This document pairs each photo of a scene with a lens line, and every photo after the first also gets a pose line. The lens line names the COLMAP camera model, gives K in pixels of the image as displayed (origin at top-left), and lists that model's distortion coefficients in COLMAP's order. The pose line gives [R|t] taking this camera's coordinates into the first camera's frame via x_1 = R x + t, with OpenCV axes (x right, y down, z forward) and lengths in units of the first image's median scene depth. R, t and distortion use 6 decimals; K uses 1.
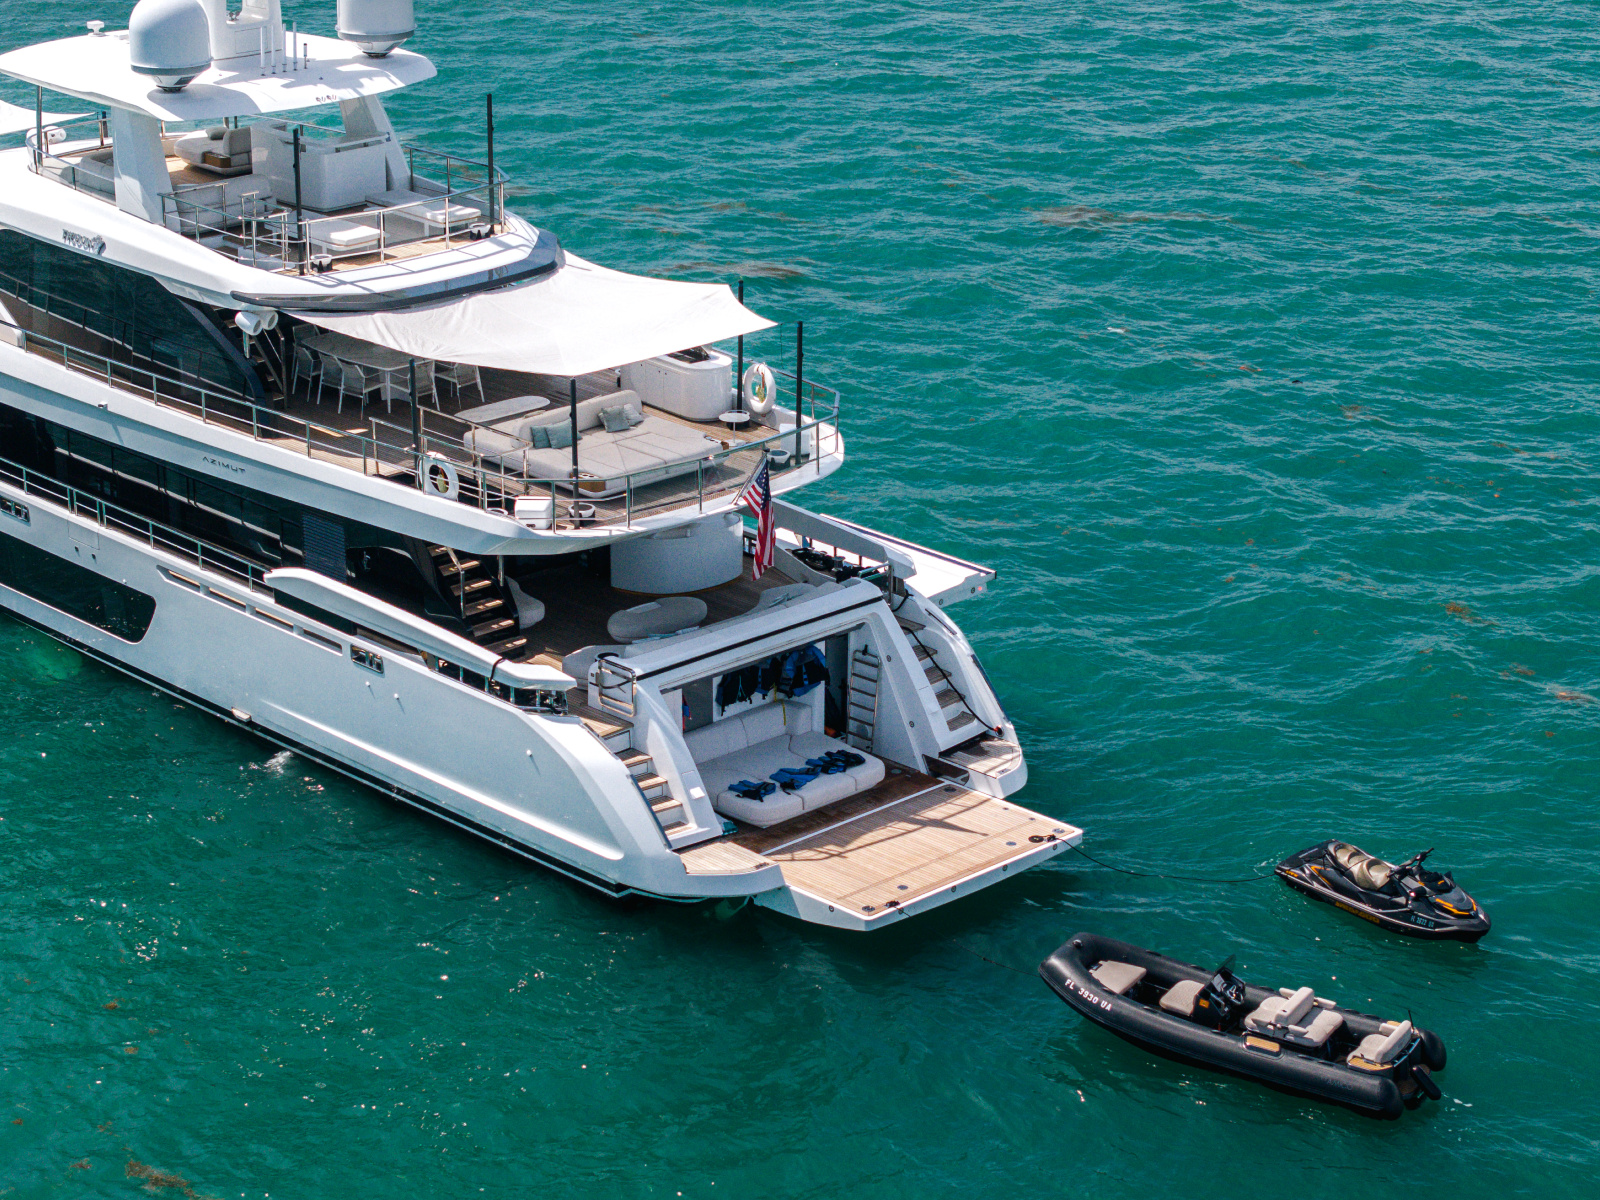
lens RADIAL K [[3380.9, 0, 798.8], [0, 3380.9, 719.4], [0, 0, 1]] dist [-0.247919, 0.381992]
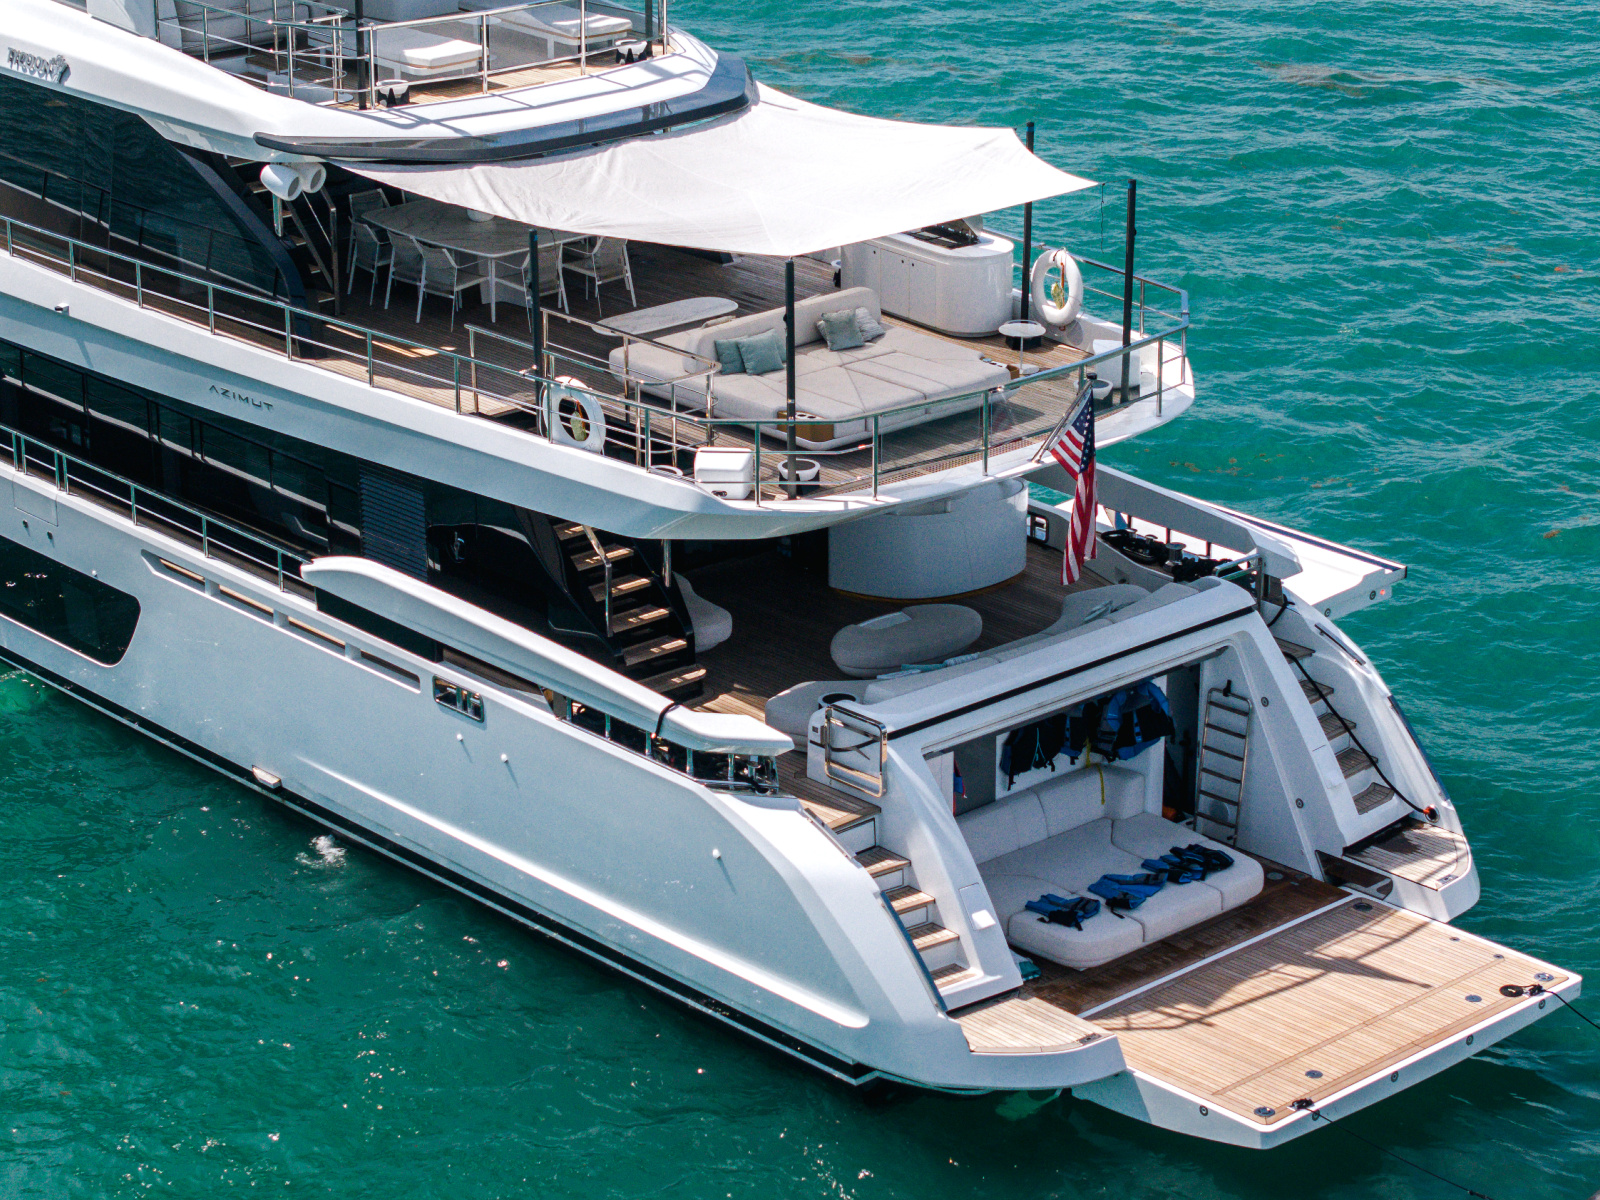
lens RADIAL K [[3788.3, 0, 800.0], [0, 3788.3, 600.0], [0, 0, 1]] dist [-0.245247, 0.199301]
pose [[0.999431, 0.005033, -0.033359, -0.038271], [-0.006033, 0.999533, -0.029952, -0.015329], [0.033193, 0.030136, 0.998995, 0.274083]]
